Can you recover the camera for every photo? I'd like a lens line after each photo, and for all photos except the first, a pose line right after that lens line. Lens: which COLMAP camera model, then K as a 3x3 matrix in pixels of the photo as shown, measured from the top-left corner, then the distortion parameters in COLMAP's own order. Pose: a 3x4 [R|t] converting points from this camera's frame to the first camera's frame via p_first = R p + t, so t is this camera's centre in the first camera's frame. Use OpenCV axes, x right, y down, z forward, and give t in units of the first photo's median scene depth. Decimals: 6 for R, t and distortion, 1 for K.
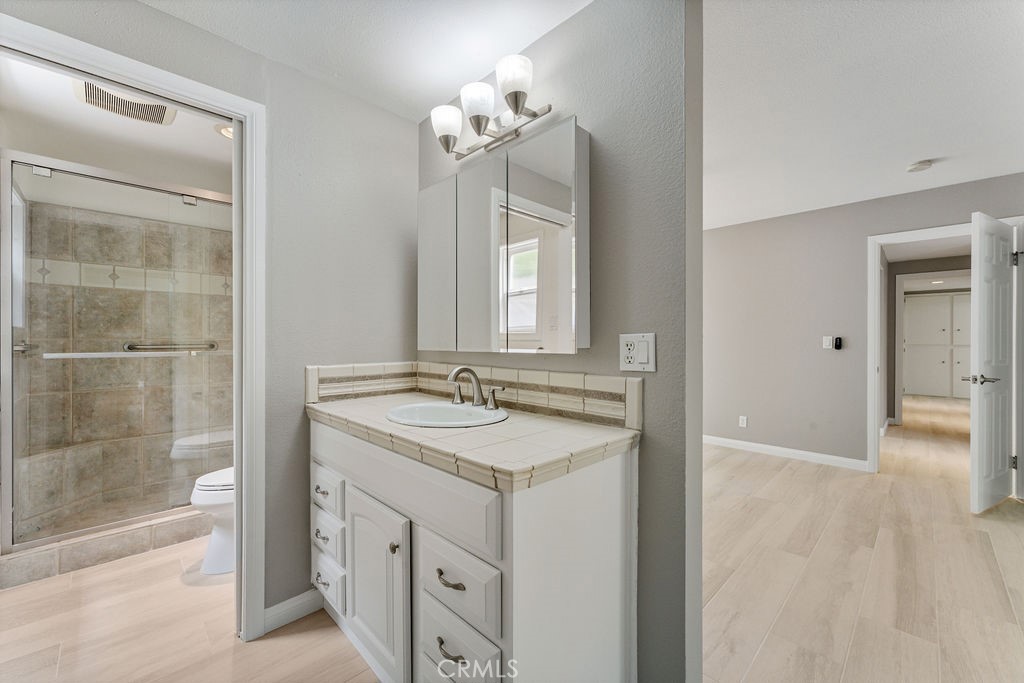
lens RADIAL K [[408.5, 0, 513.2], [0, 408.5, 340.3], [0, 0, 1]] dist [-0.002183, 0.001276]
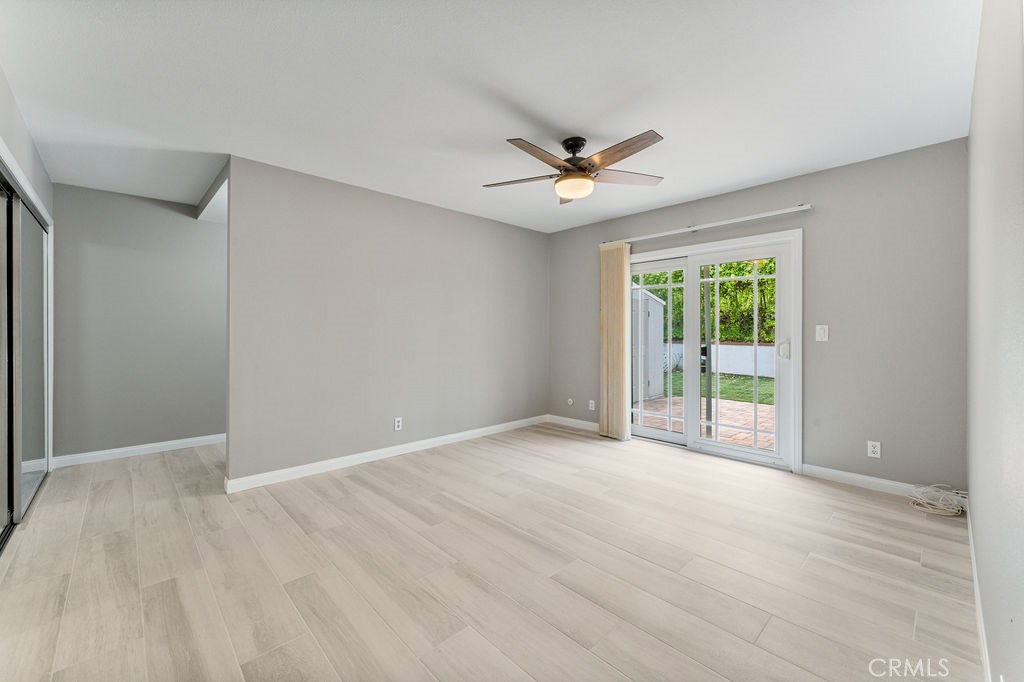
lens RADIAL K [[408.5, 0, 511.5], [0, 408.5, 337.2], [0, 0, 1]] dist [-0.002183, 0.001276]
pose [[-0.015984, 0.000989, -0.999872, 0.983262], [-0.000303, 0.999999, 0.000994, 0.004884], [0.999872, 0.000319, -0.015984, 0.933242]]
